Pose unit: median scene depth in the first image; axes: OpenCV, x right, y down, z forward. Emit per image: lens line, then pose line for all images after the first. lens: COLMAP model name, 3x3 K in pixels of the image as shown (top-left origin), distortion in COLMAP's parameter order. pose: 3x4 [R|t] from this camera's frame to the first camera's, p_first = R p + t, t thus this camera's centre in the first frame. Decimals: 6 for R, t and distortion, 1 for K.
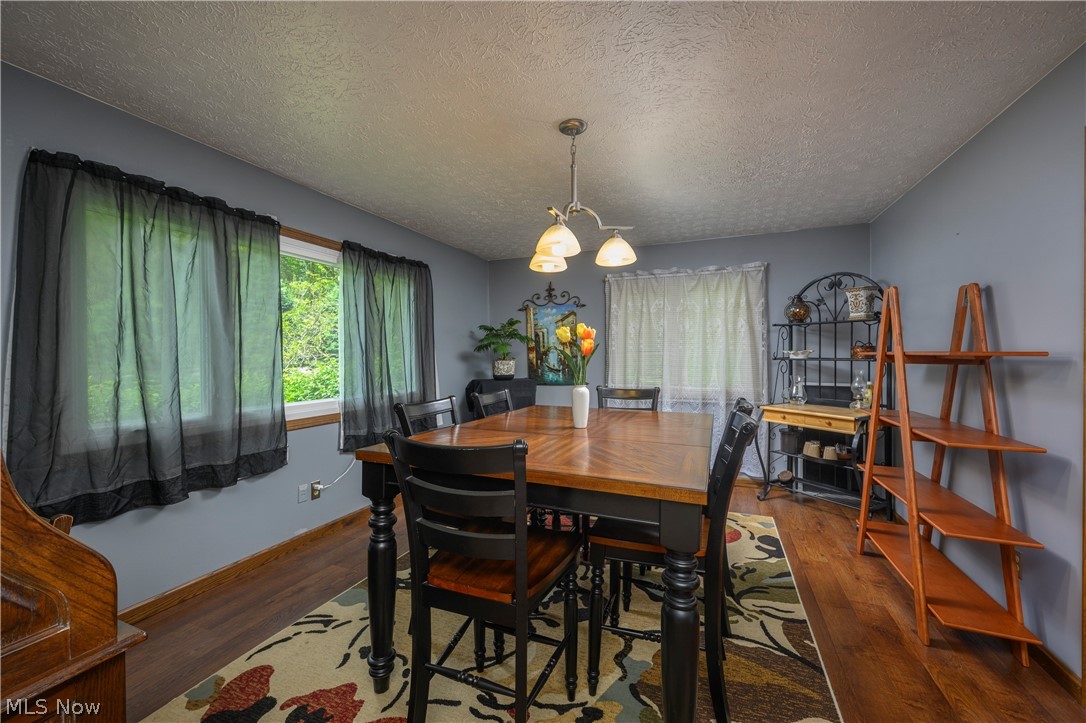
lens RADIAL K [[425.0, 0, 539.7], [0, 425.0, 359.8], [0, 0, 1]] dist [-0.003853, 0.000383]
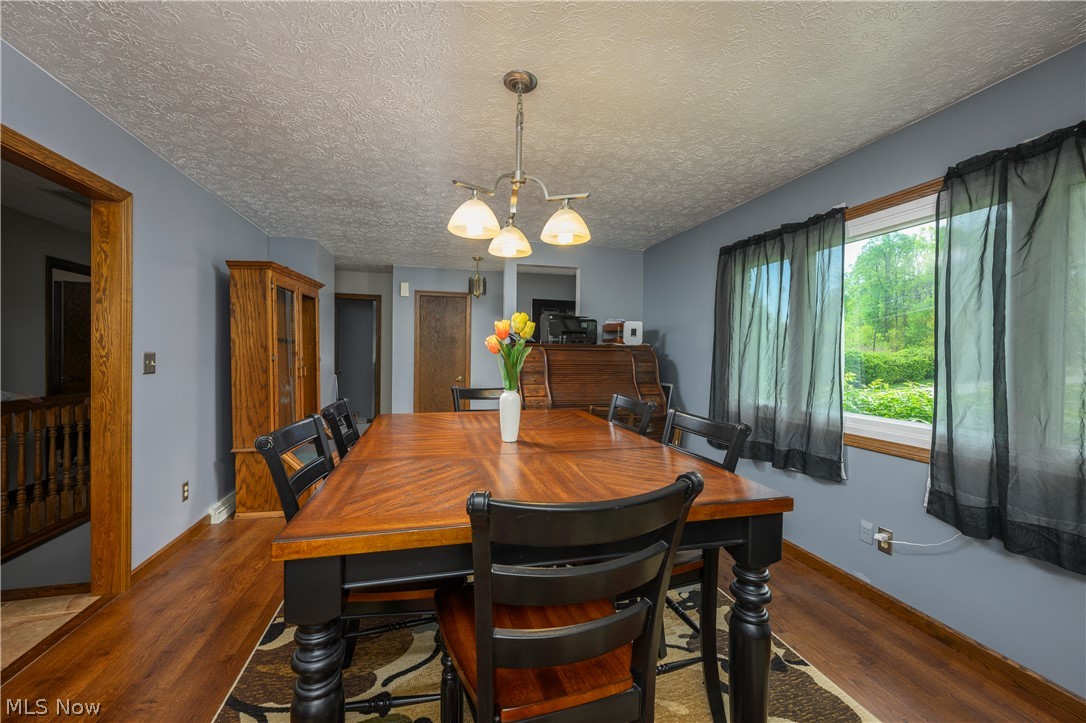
lens RADIAL K [[425.0, 0, 535.7], [0, 425.0, 357.7], [0, 0, 1]] dist [-0.003853, 0.000383]
pose [[-0.794240, 0.000447, -0.607603, 0.438026], [-0.016061, 0.999635, 0.021730, -0.019331], [0.607391, 0.027018, -0.793943, 1.325094]]
